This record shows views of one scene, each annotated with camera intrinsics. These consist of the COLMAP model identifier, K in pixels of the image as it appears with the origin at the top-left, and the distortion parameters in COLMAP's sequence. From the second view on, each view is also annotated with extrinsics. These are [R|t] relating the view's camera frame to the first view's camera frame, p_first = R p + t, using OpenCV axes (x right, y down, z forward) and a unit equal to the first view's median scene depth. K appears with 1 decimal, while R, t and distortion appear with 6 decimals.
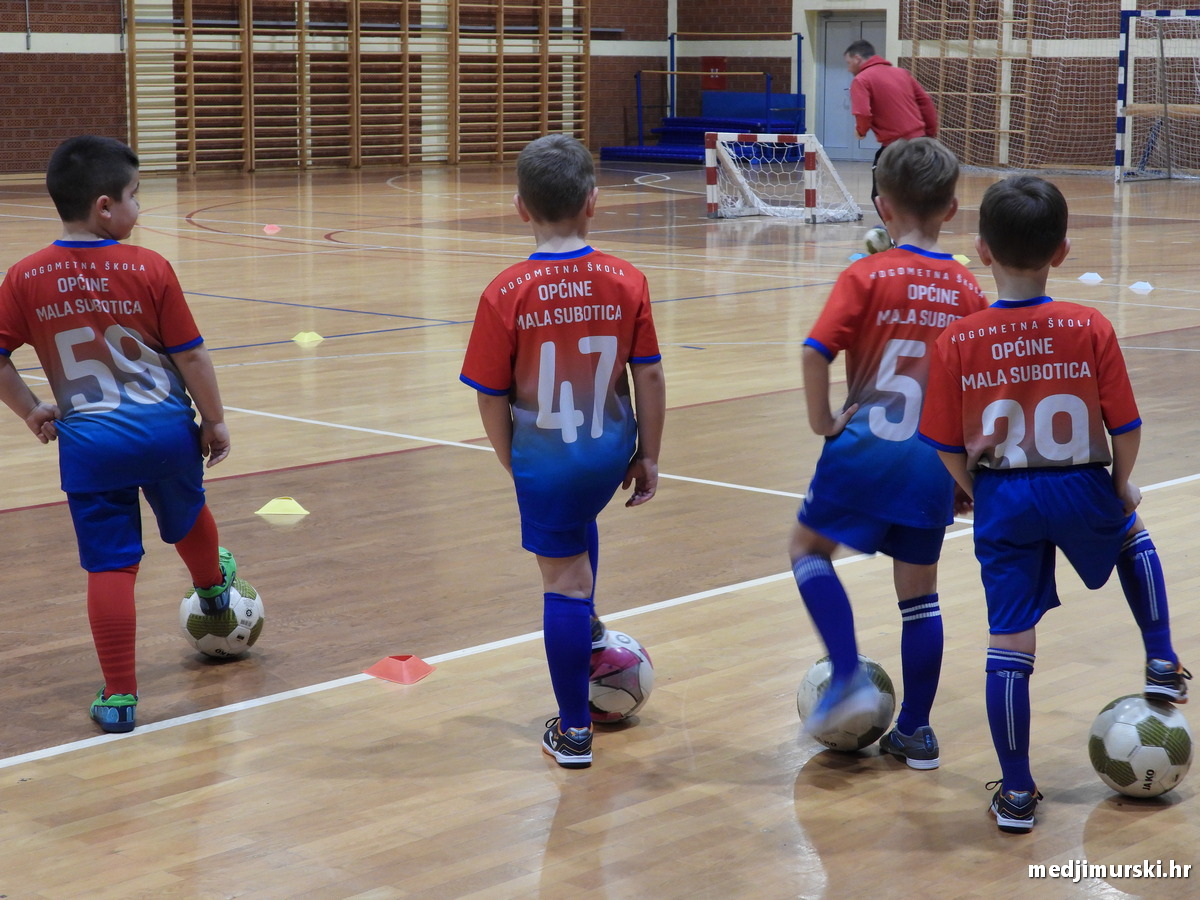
lens RADIAL K [[2412.0, 0, 600.0], [0, 2412.0, 450.0], [0, 0, 1]] dist [0.009119, -0.066673]
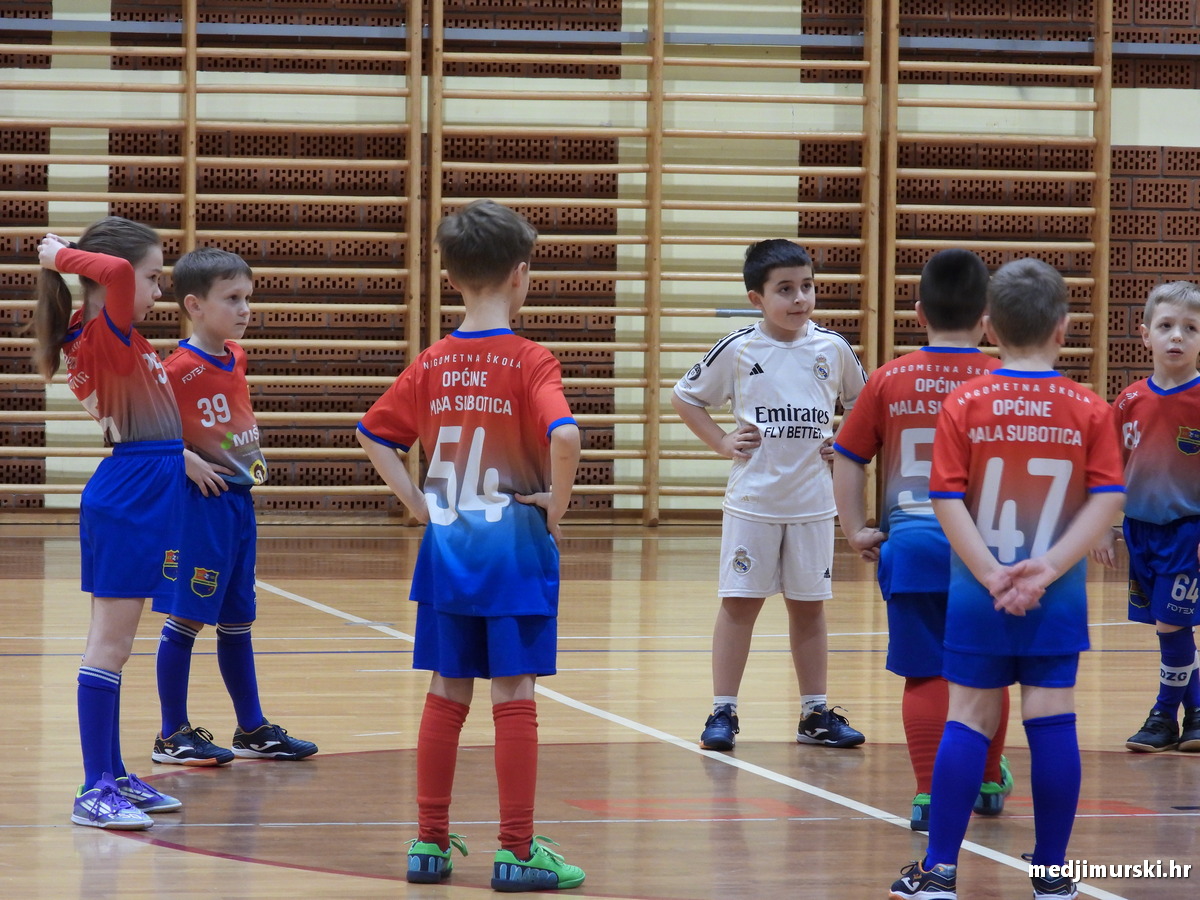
lens RADIAL K [[6619.1, 0, 600.0], [0, 6619.1, 450.0], [0, 0, 1]] dist [-0.122787, 4.438358]
pose [[0.828481, 0.034200, -0.558973, 0.363840], [-0.101103, 0.990867, -0.089224, -0.058554], [0.550816, 0.130434, 0.824372, 0.366933]]
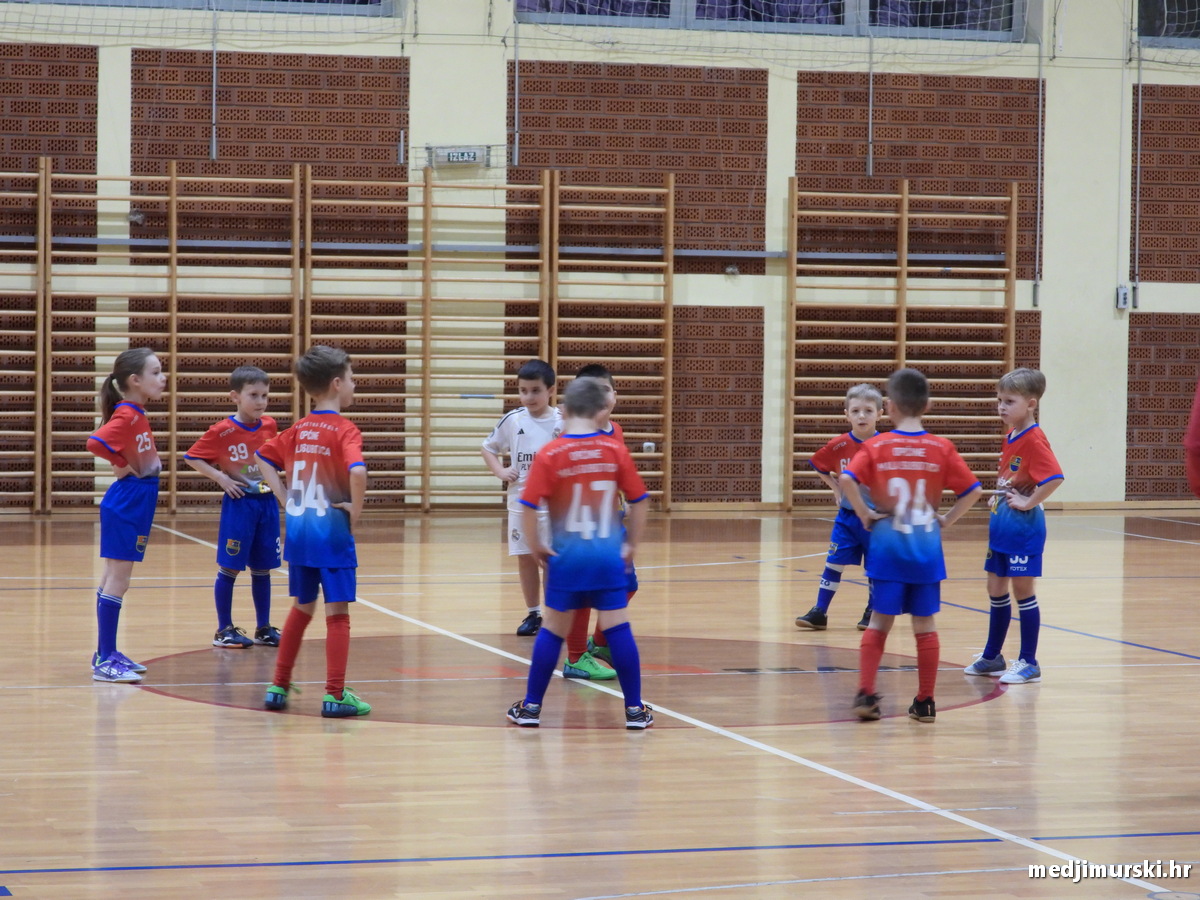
lens RADIAL K [[3480.0, 0, 600.0], [0, 3480.0, 450.0], [0, 0, 1]] dist [-0.064422, 0.650866]
pose [[0.860209, 0.027063, -0.509223, 0.347883], [-0.090213, 0.990917, -0.099730, -0.061793], [0.501898, 0.131727, 0.854837, 0.388775]]
